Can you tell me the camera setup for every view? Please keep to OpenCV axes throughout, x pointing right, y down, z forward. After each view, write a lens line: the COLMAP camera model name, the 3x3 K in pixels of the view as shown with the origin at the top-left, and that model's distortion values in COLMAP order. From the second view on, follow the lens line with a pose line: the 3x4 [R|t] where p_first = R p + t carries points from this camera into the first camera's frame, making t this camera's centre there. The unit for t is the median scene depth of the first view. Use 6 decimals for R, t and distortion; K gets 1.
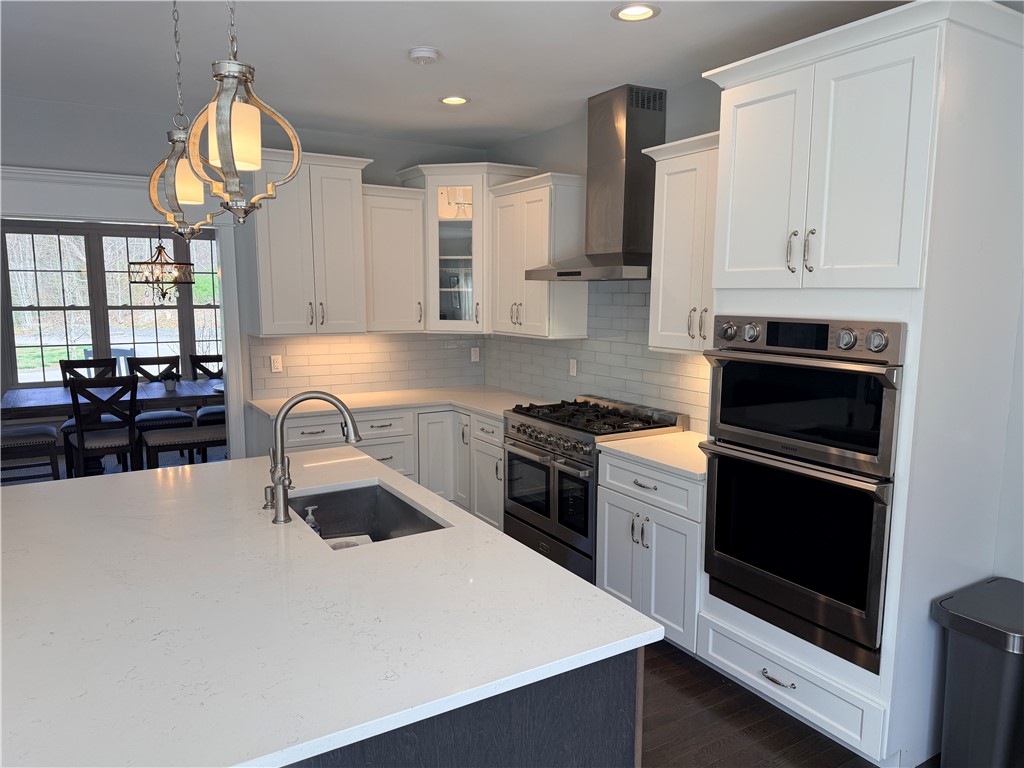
lens RADIAL K [[713.7, 0, 512.0], [0, 713.7, 384.0], [0, 0, 1]] dist [0.130528, -0.206042]
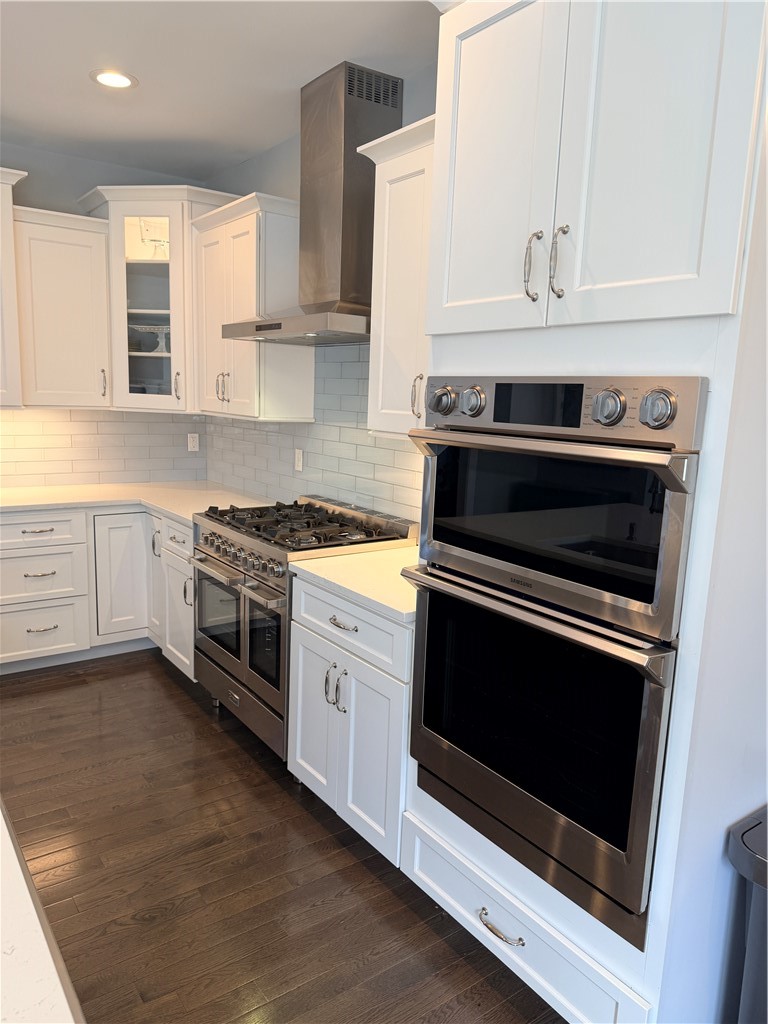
lens RADIAL K [[713.7, 0, 384.0], [0, 713.7, 512.0], [0, 0, 1]] dist [0.130528, -0.206042]
pose [[0.995983, 0.017514, 0.087811, 0.149548], [-0.020871, 0.999080, 0.037453, 0.003415], [-0.087074, -0.039136, 0.995433, 0.280332]]
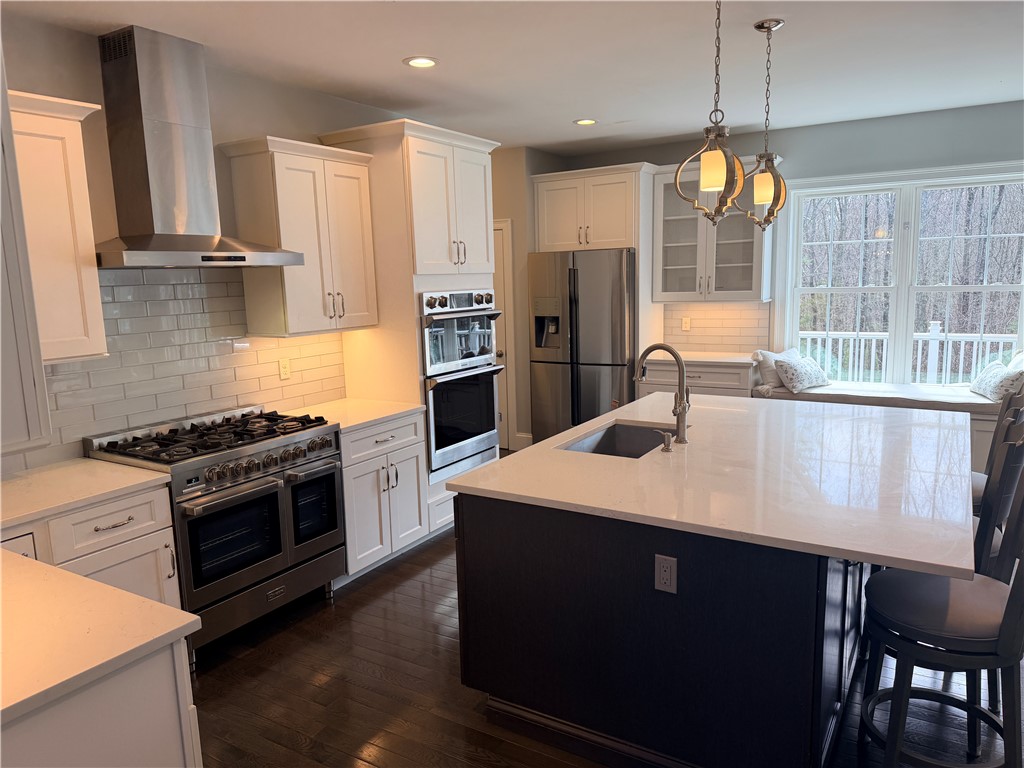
lens RADIAL K [[713.7, 0, 512.0], [0, 713.7, 384.0], [0, 0, 1]] dist [0.130528, -0.206042]
pose [[-0.462261, -0.125910, 0.877759, -0.876155], [0.141699, 0.966659, 0.213286, -0.160653], [-0.875349, 0.222971, -0.429007, 1.204683]]
